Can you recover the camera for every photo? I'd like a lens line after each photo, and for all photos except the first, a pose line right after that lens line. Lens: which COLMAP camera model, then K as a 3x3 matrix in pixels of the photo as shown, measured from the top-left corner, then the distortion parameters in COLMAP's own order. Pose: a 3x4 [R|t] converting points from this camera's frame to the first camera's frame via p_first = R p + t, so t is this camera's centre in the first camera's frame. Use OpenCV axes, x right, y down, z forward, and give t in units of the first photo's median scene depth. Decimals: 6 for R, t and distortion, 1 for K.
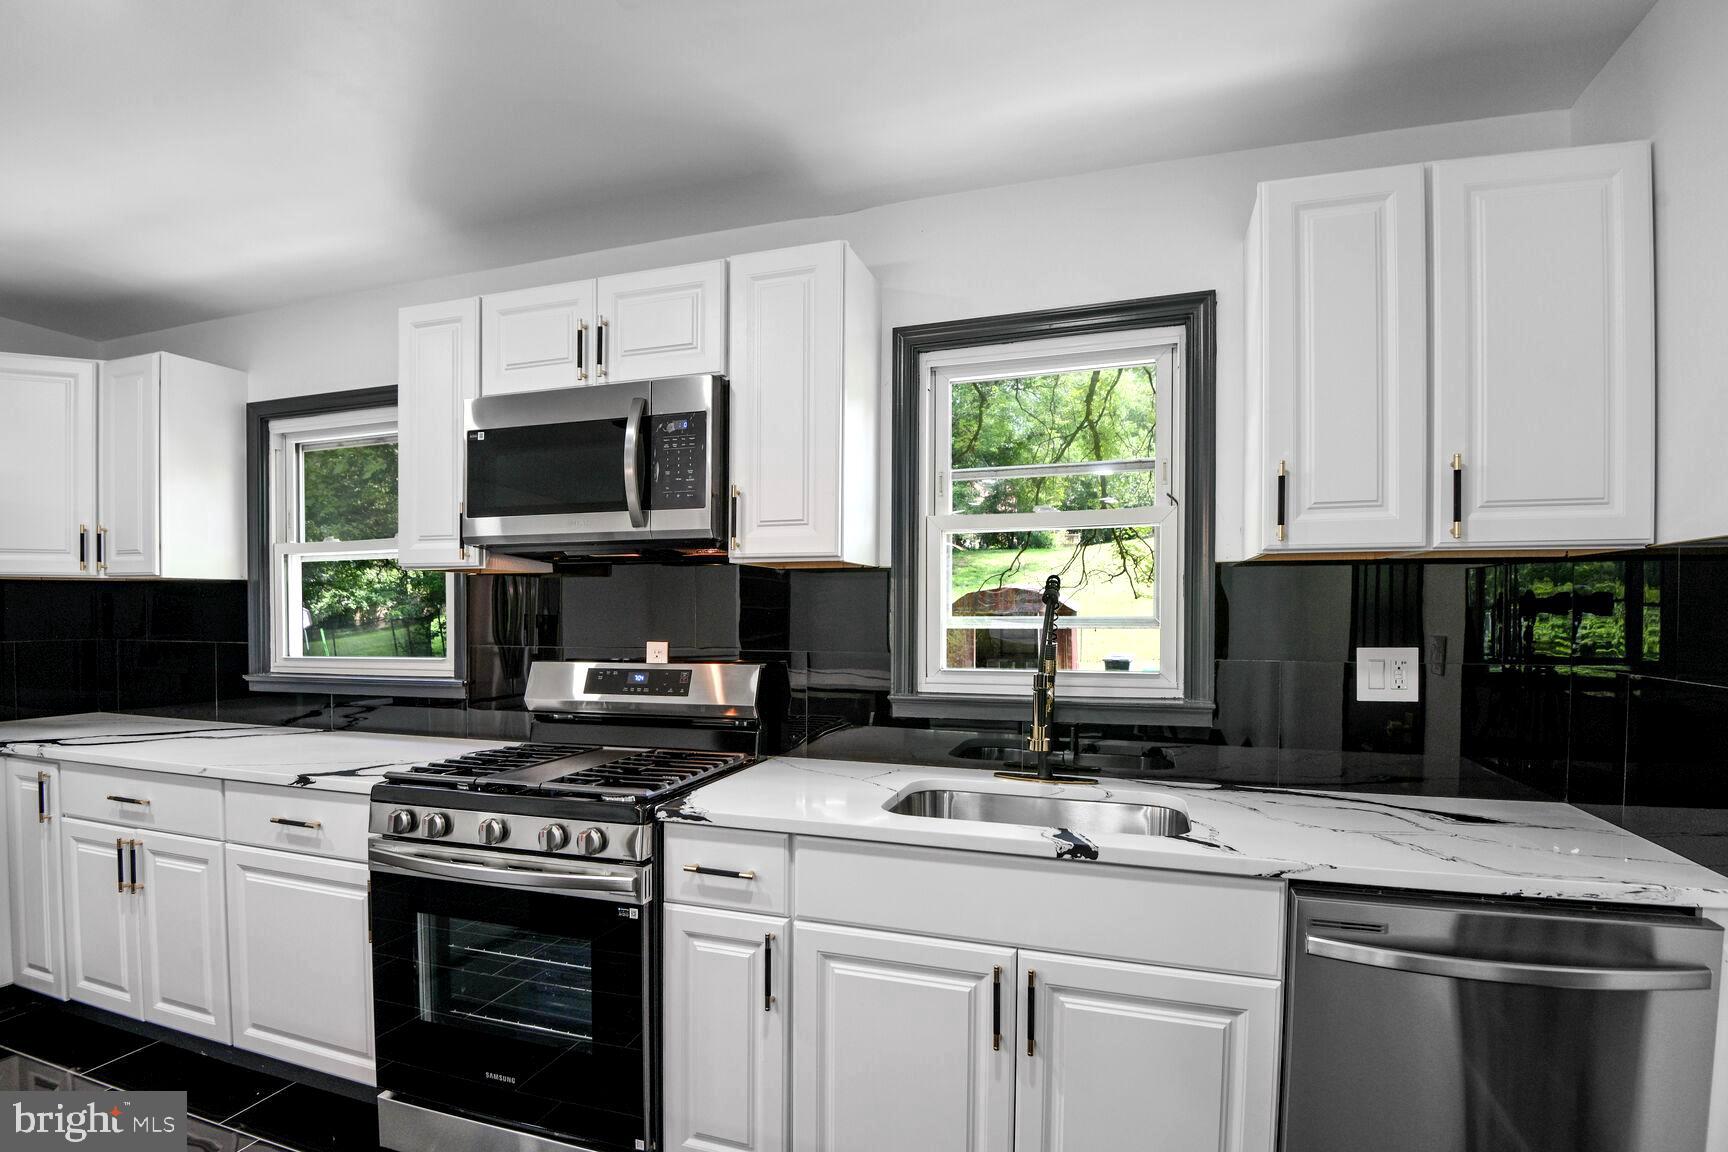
lens RADIAL K [[838.2, 0, 865.9], [0, 838.2, 627.9], [0, 0, 1]] dist [-0.020072, -0.013222]
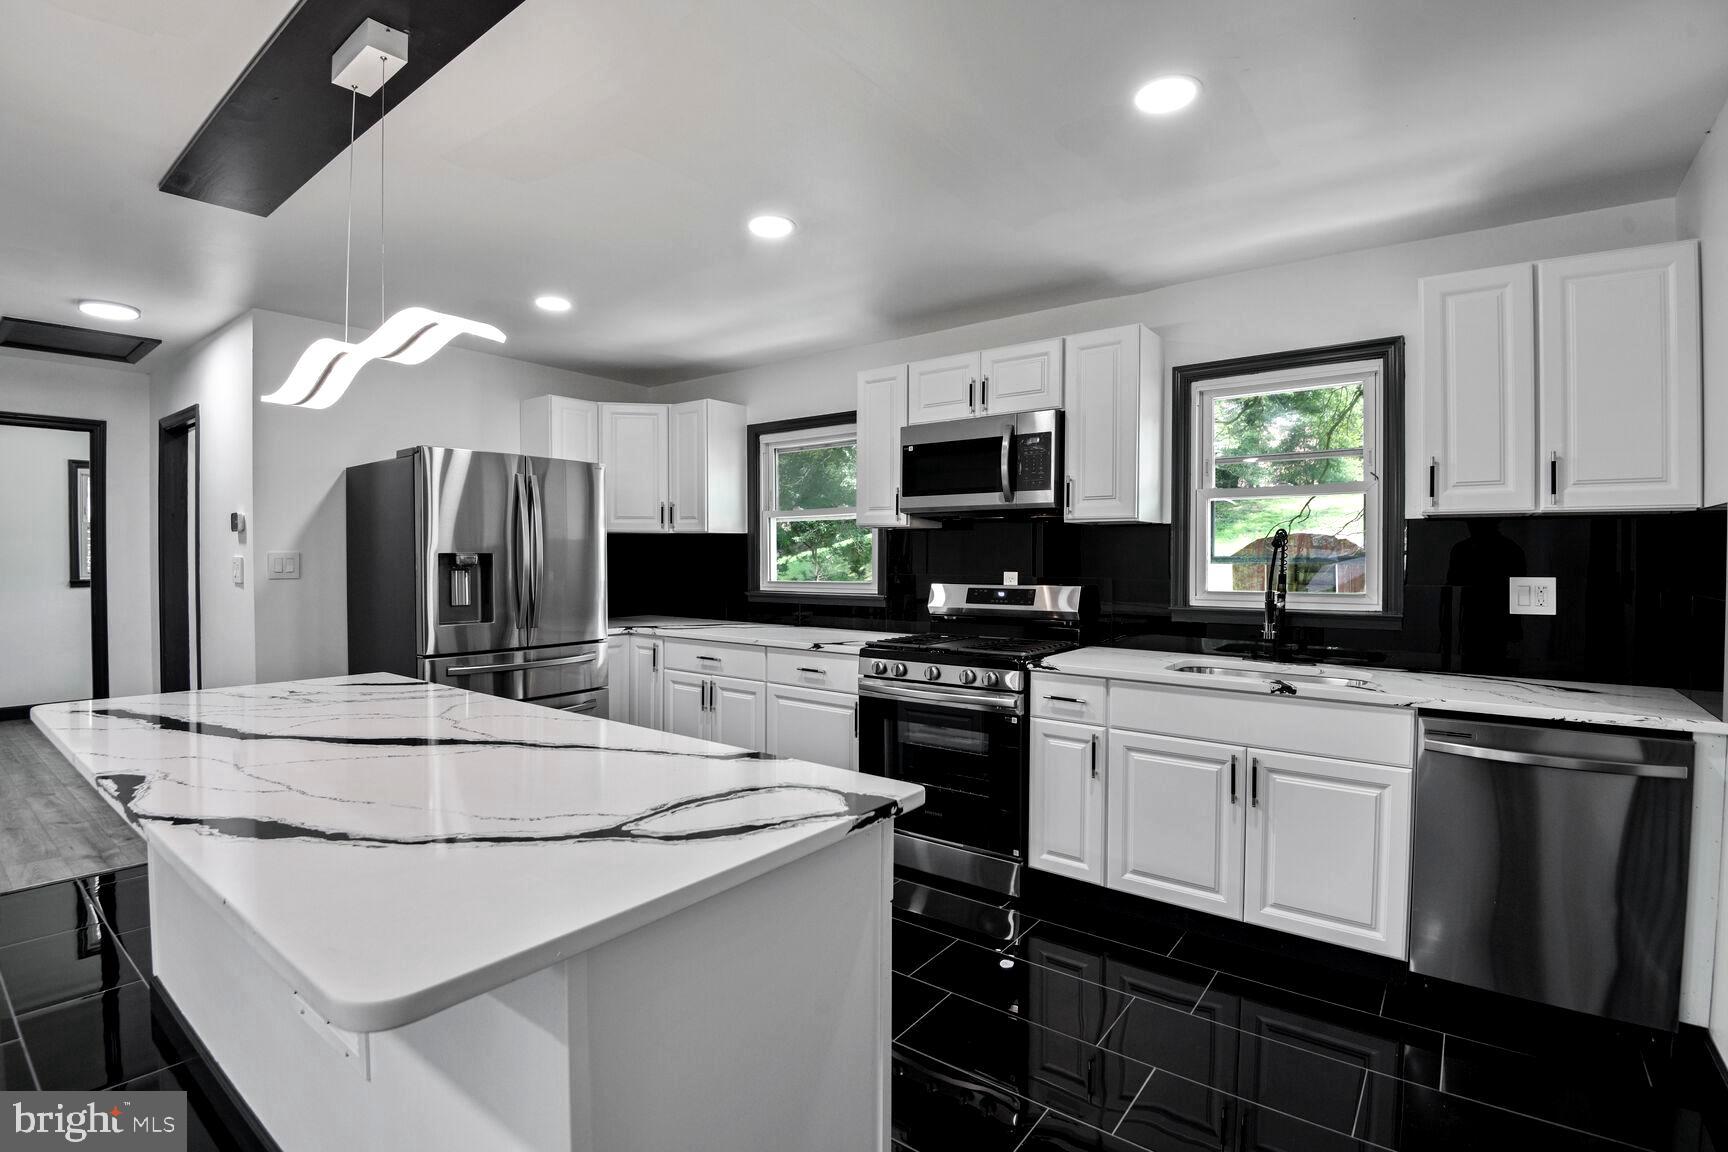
lens RADIAL K [[838.2, 0, 844.4], [0, 838.2, 564.3], [0, 0, 1]] dist [-0.020072, -0.013222]
pose [[0.942217, 0.005552, -0.334957, -0.020972], [-0.009550, 0.999901, -0.010290, 0.024635], [0.334867, 0.012895, 0.942177, -0.684635]]
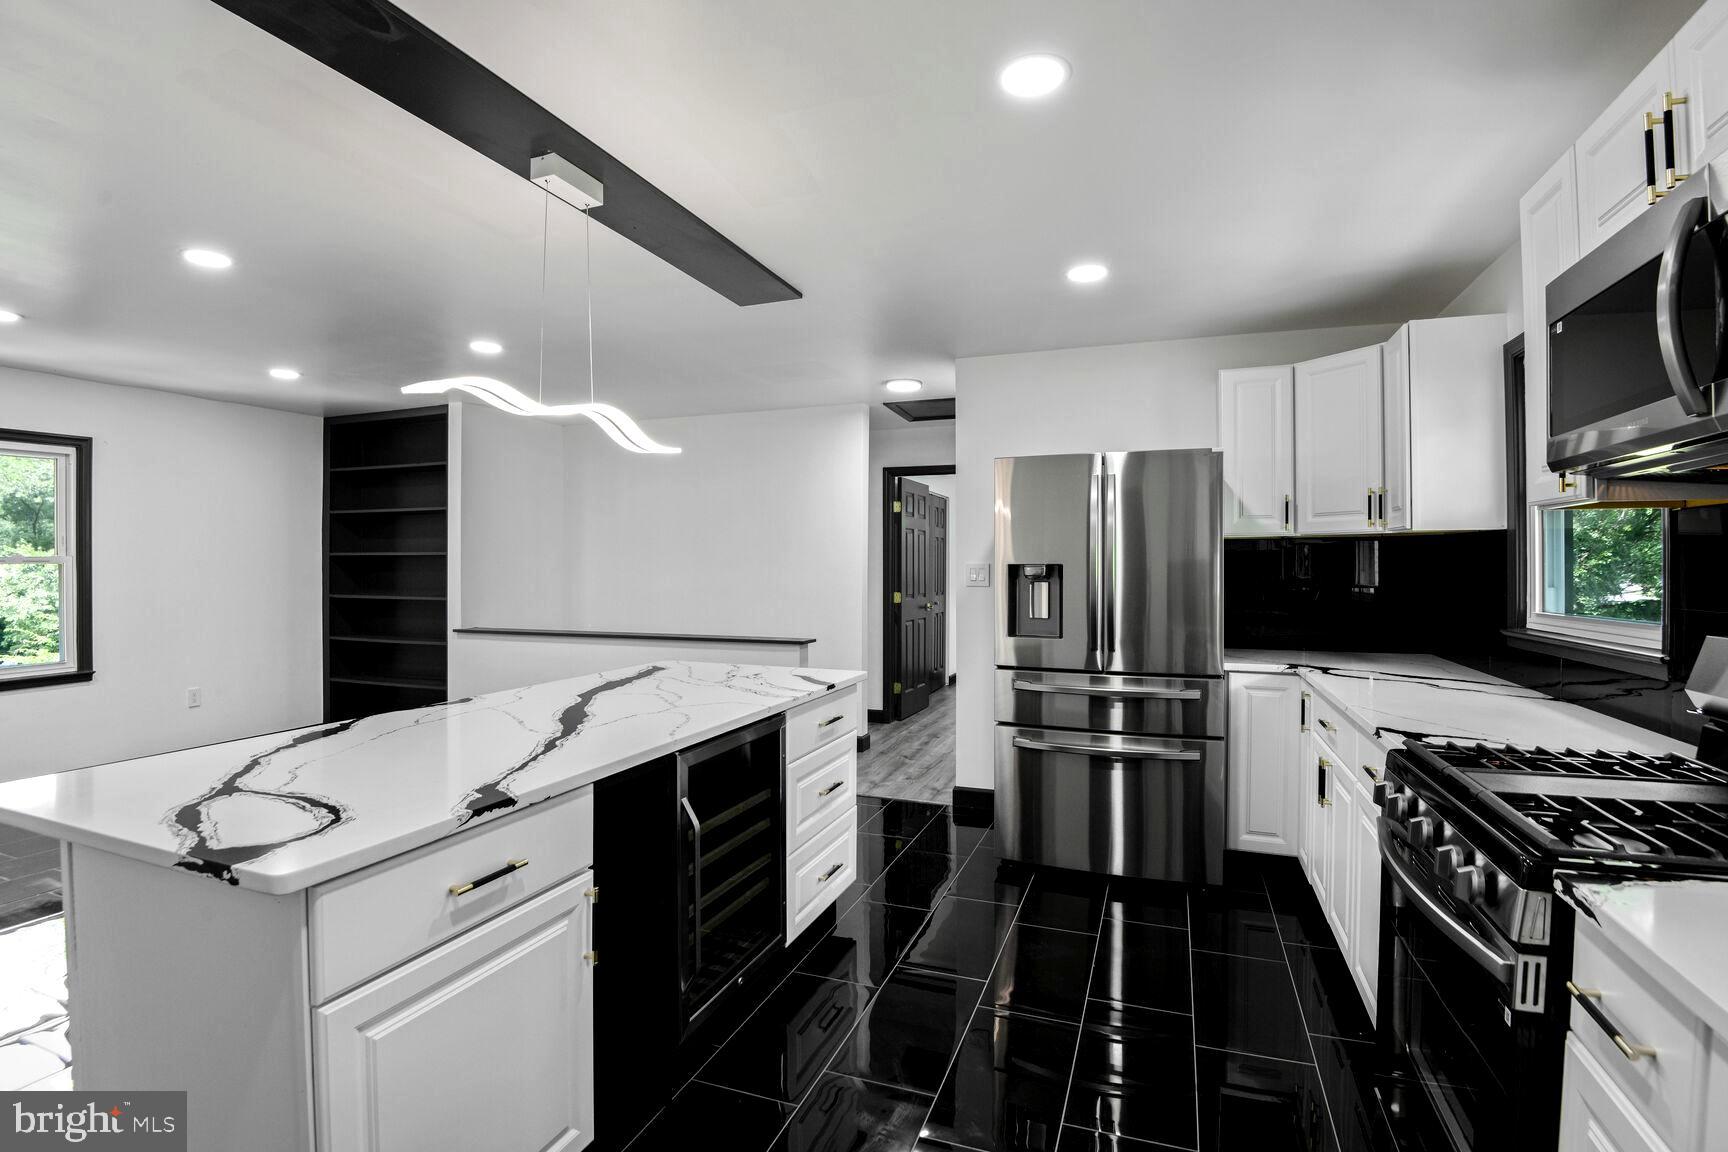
lens RADIAL K [[838.2, 0, 877.1], [0, 838.2, 559.2], [0, 0, 1]] dist [-0.020072, -0.013222]
pose [[-0.032777, -0.003463, -0.999457, 0.327802], [-0.027139, 0.999628, -0.002573, -0.004290], [0.999094, 0.027040, -0.032858, 0.433404]]
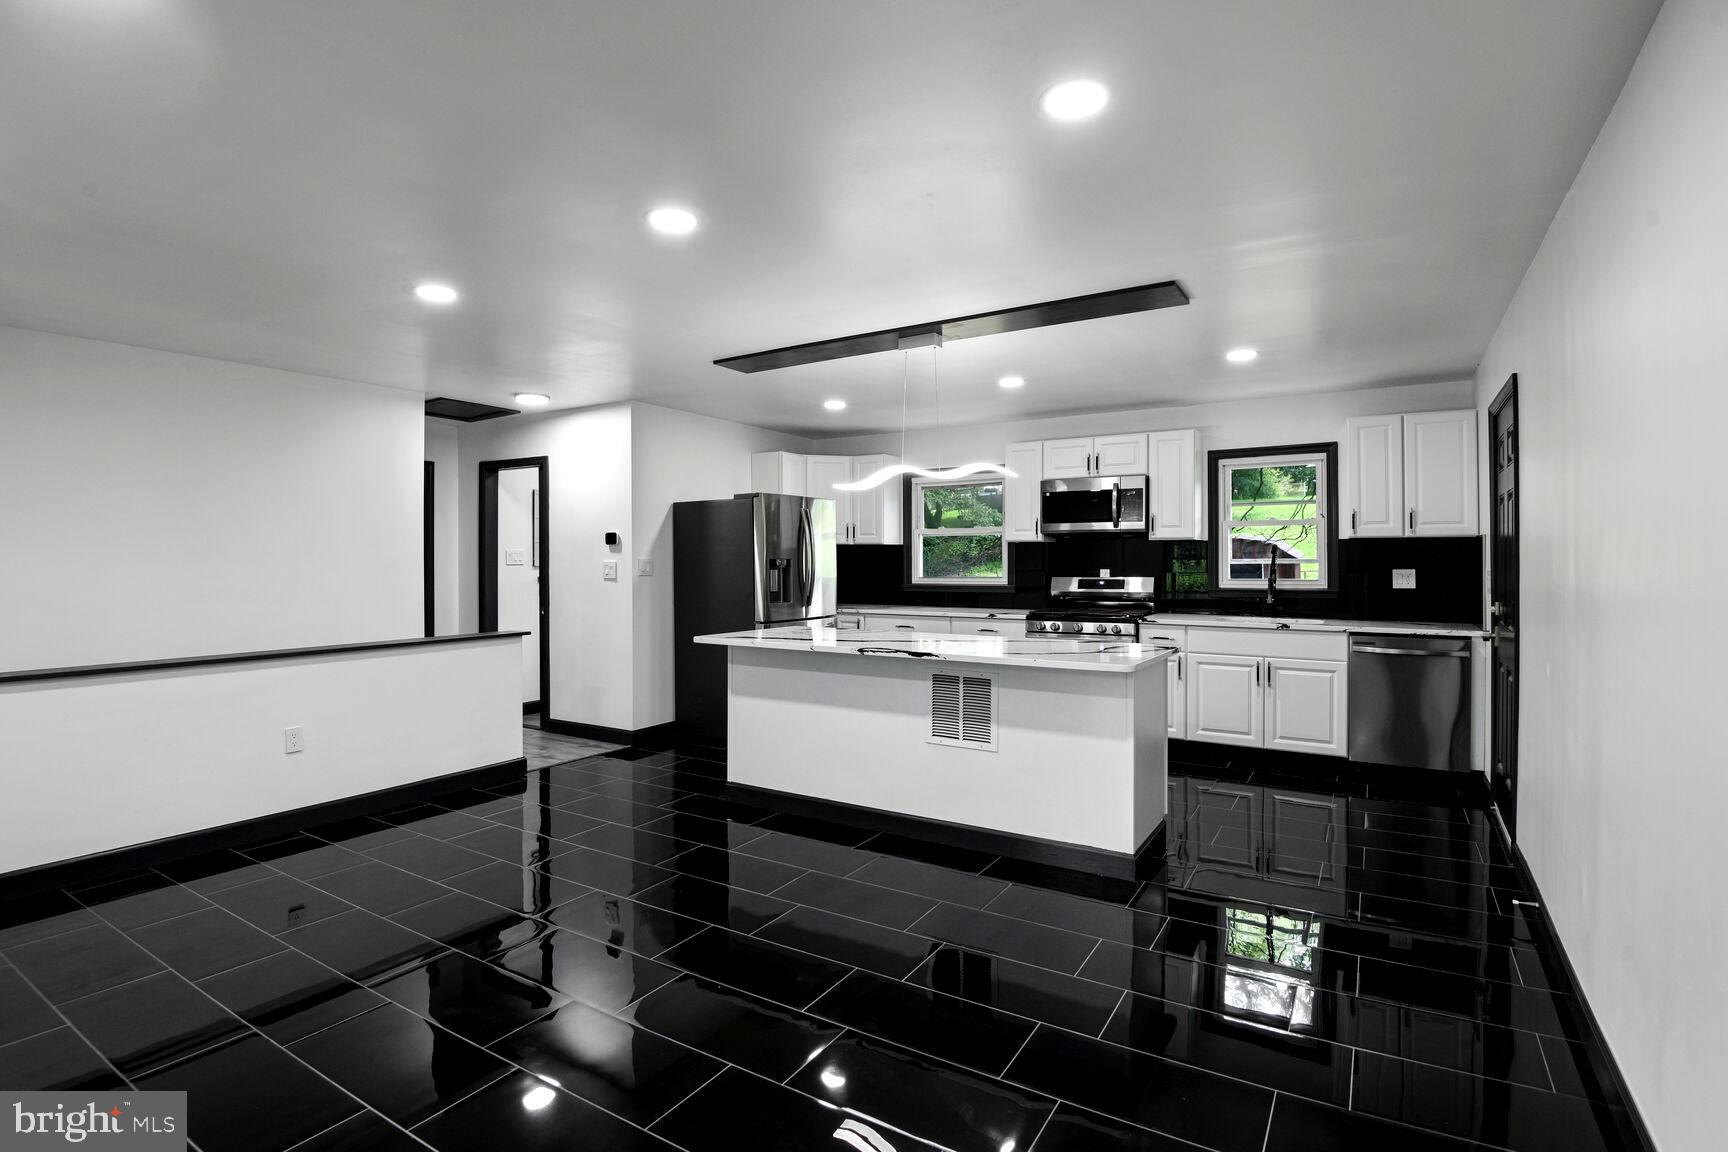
lens RADIAL K [[838.2, 0, 838.5], [0, 838.2, 557.3], [0, 0, 1]] dist [-0.020072, -0.013222]
pose [[0.968425, 0.000023, -0.249307, -0.481650], [-0.007809, 0.999512, -0.030239, 0.075001], [0.249185, 0.031231, 0.967952, -2.009483]]
